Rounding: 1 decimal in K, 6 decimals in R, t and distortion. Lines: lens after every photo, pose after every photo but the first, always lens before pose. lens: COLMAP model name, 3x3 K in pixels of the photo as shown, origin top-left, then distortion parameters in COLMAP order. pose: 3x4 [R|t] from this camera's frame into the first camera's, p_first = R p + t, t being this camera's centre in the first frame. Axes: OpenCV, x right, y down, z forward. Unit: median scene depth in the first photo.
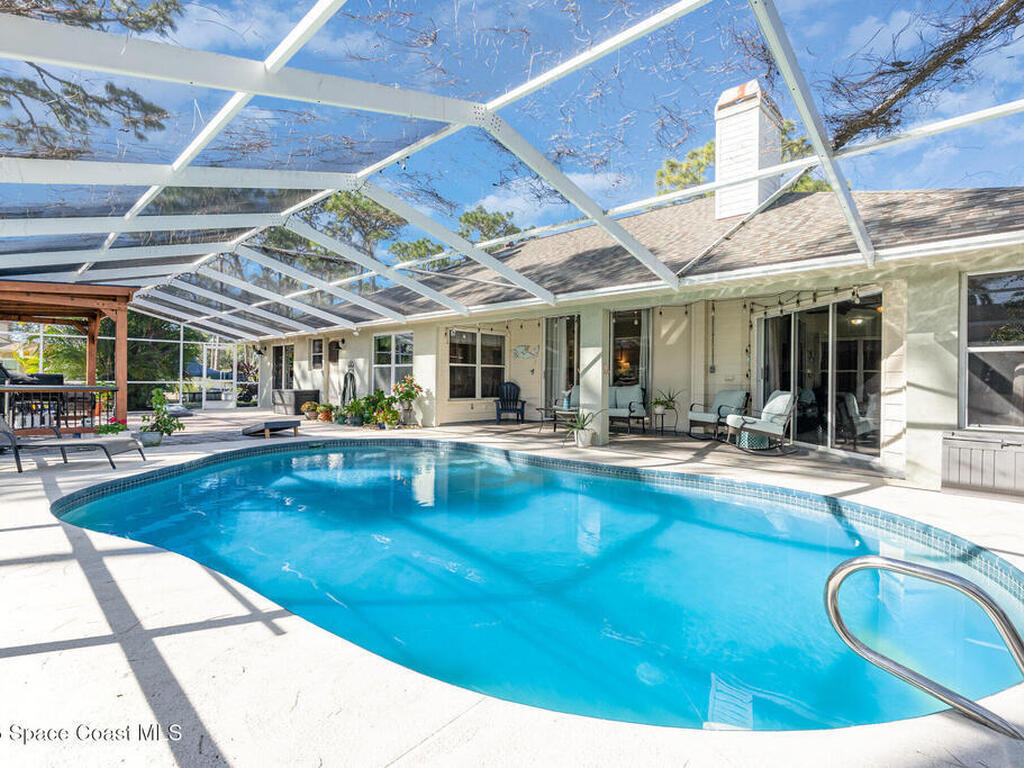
lens RADIAL K [[481.8, 0, 508.8], [0, 481.8, 381.6], [0, 0, 1]] dist [0.000671, 0.000178]
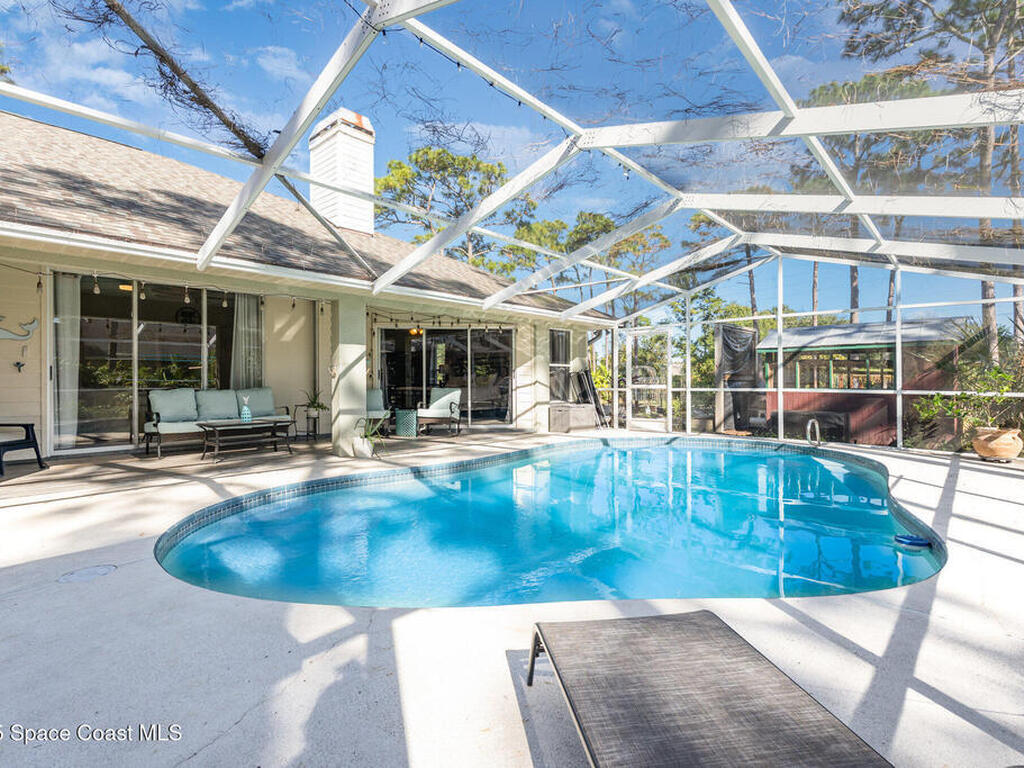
lens RADIAL K [[481.8, 0, 508.8], [0, 481.8, 381.6], [0, 0, 1]] dist [0.000671, 0.000178]
pose [[0.028198, -0.013791, 0.999507, -0.703286], [0.004073, 0.999898, 0.013681, -0.014324], [-0.999594, 0.003685, 0.028251, 0.701059]]
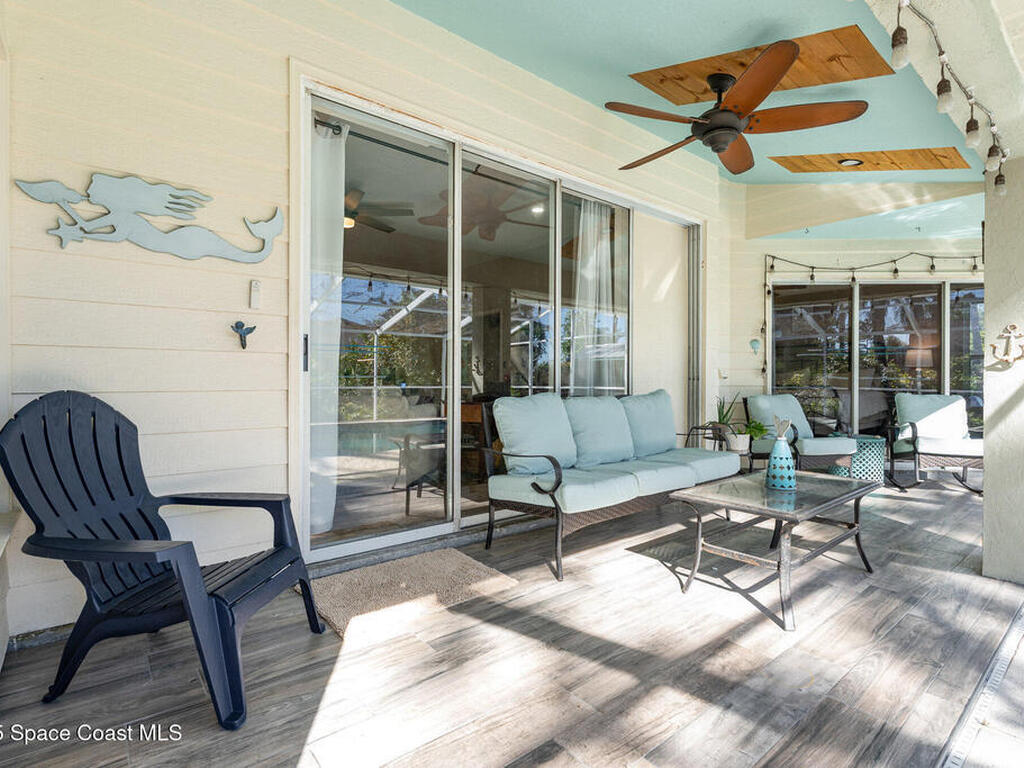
lens RADIAL K [[481.8, 0, 508.8], [0, 481.8, 381.6], [0, 0, 1]] dist [0.000671, 0.000178]
pose [[0.165036, -0.009448, 0.986242, -0.188640], [-0.003253, 0.999943, 0.010124, -0.005900], [-0.986282, -0.004879, 0.164996, 1.327977]]
